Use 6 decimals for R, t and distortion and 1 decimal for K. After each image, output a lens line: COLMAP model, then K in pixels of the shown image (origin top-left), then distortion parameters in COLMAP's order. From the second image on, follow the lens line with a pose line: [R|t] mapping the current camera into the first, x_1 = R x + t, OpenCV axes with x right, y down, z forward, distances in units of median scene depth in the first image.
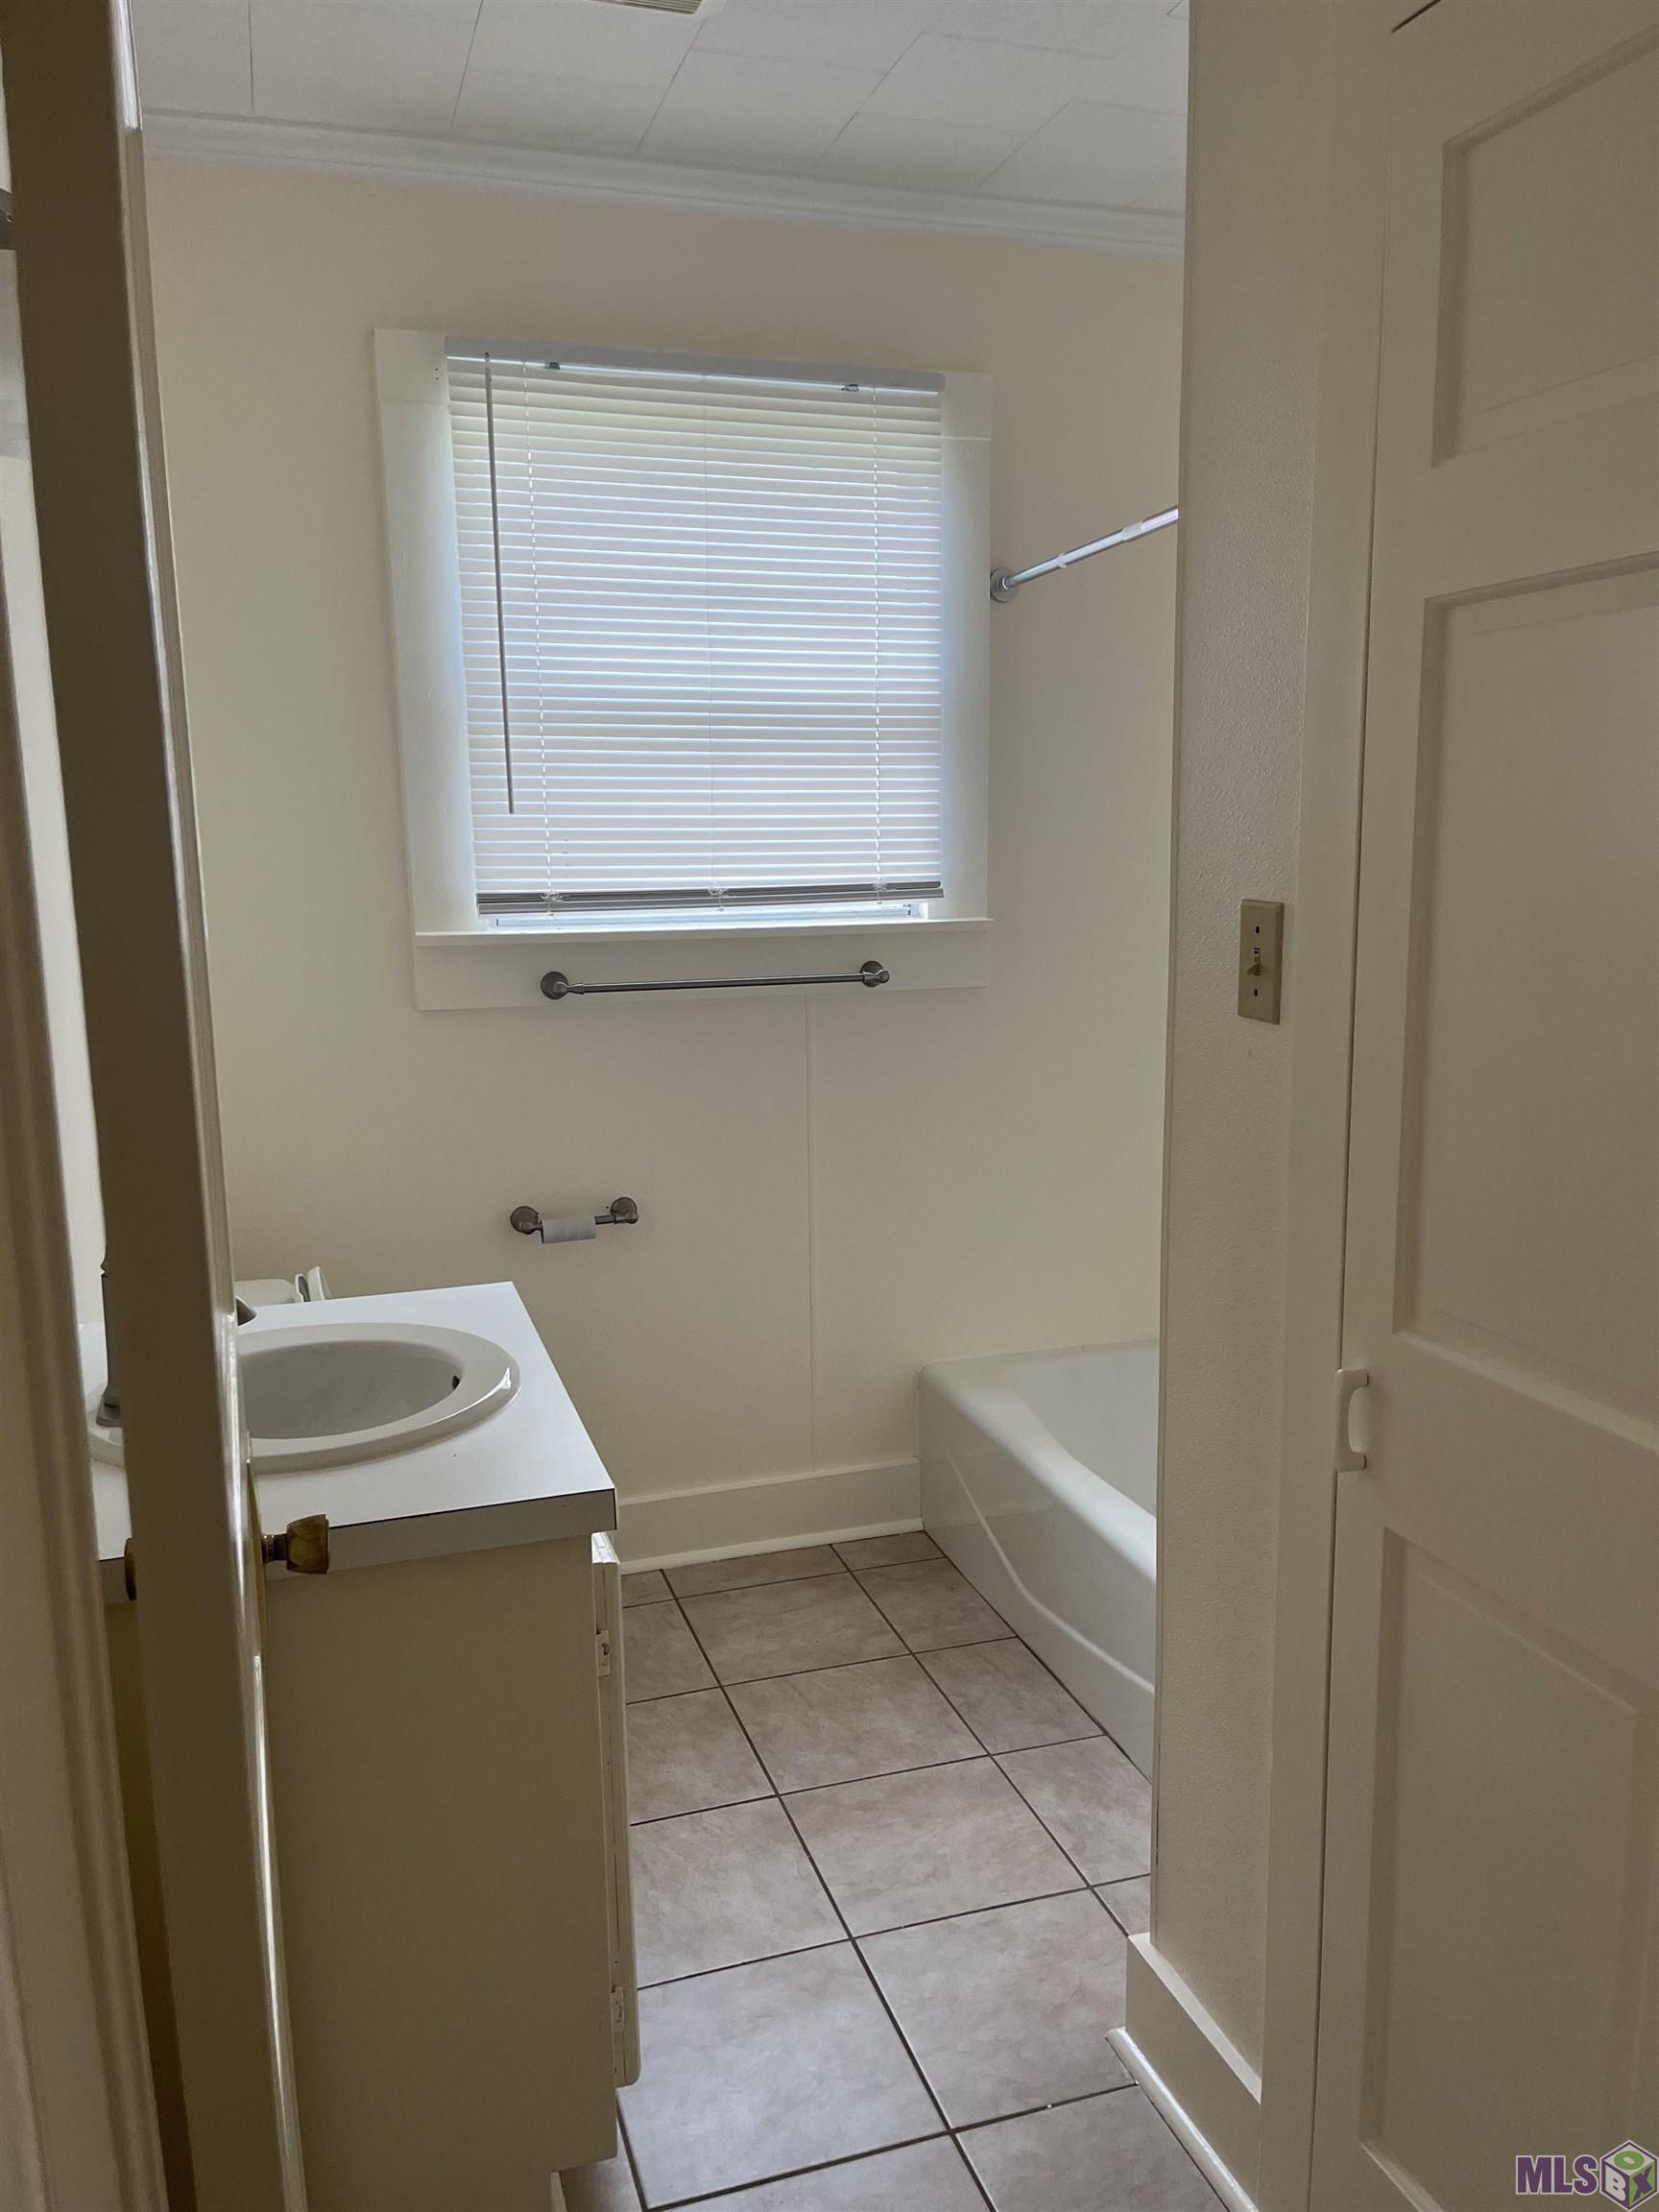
lens RADIAL K [[1698.3, 0, 836.1], [0, 1698.3, 1107.4], [0, 0, 1]] dist [0.051601, -0.050251]
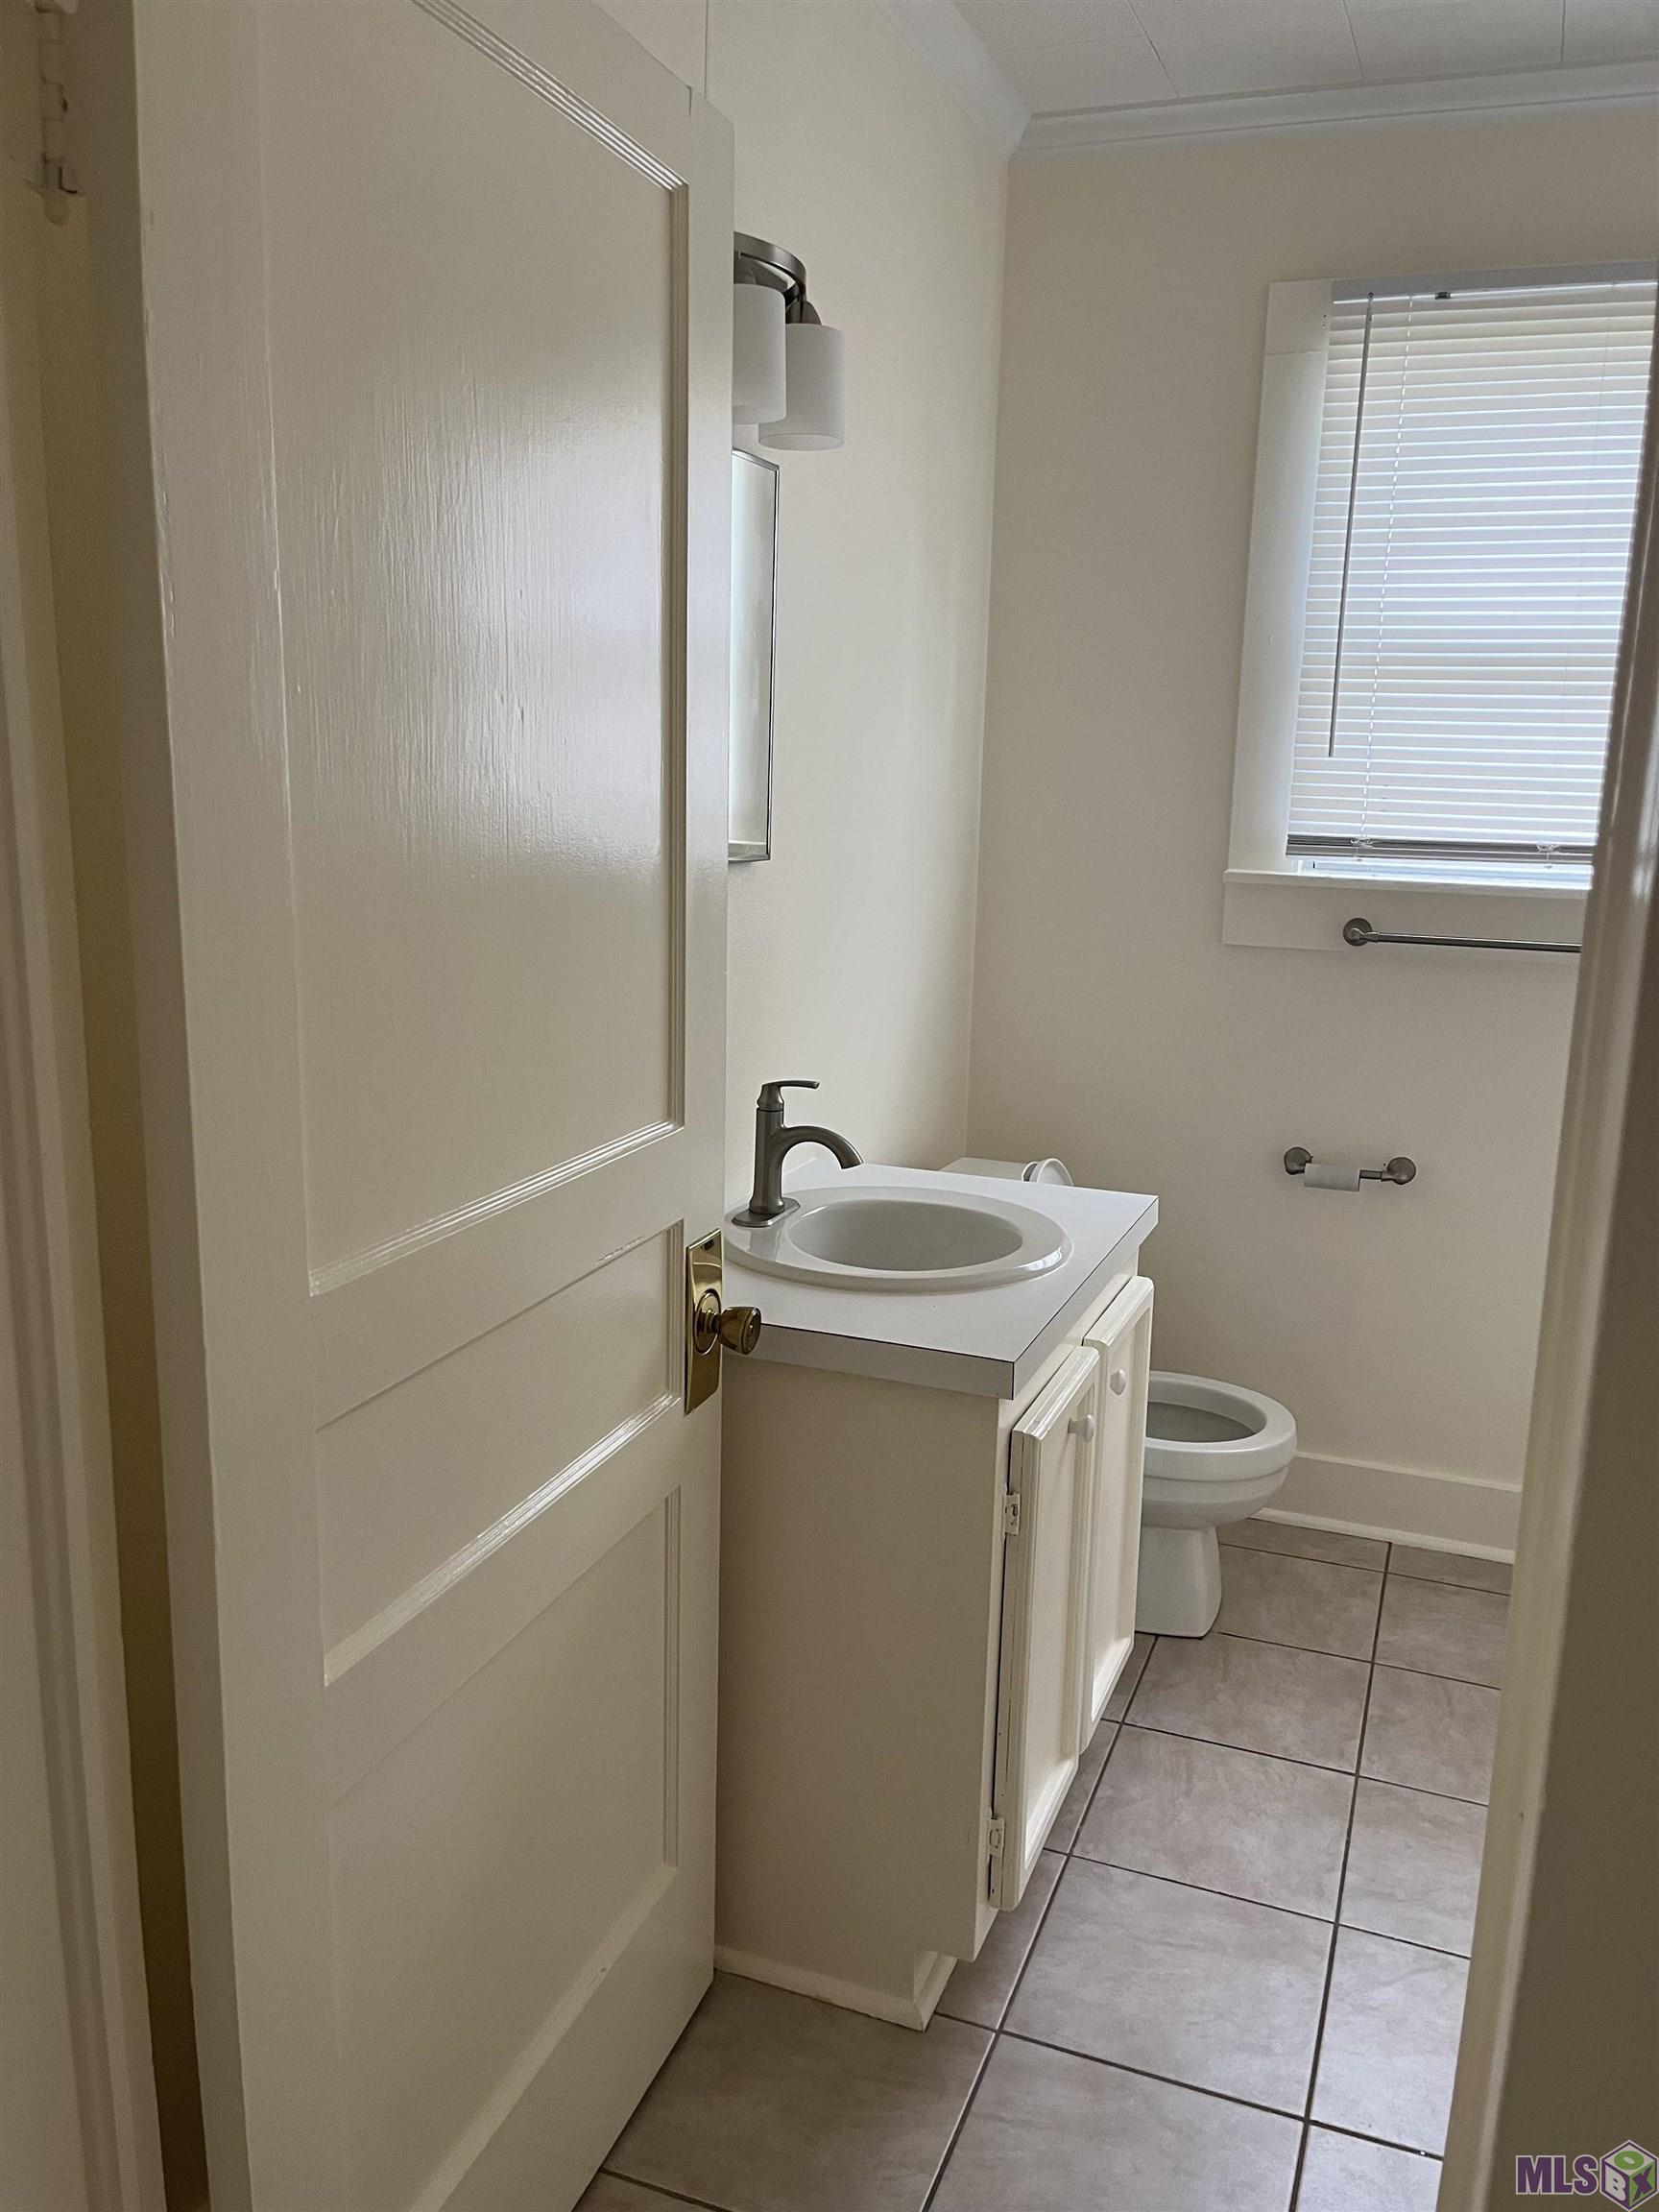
lens RADIAL K [[1698.3, 0, 844.5], [0, 1698.3, 1106.1], [0, 0, 1]] dist [0.051601, -0.050251]
pose [[0.767806, 0.156759, -0.621209, 0.252929], [-0.141715, 0.987142, 0.073943, -0.002866], [0.624813, 0.031261, 0.780149, 0.041911]]
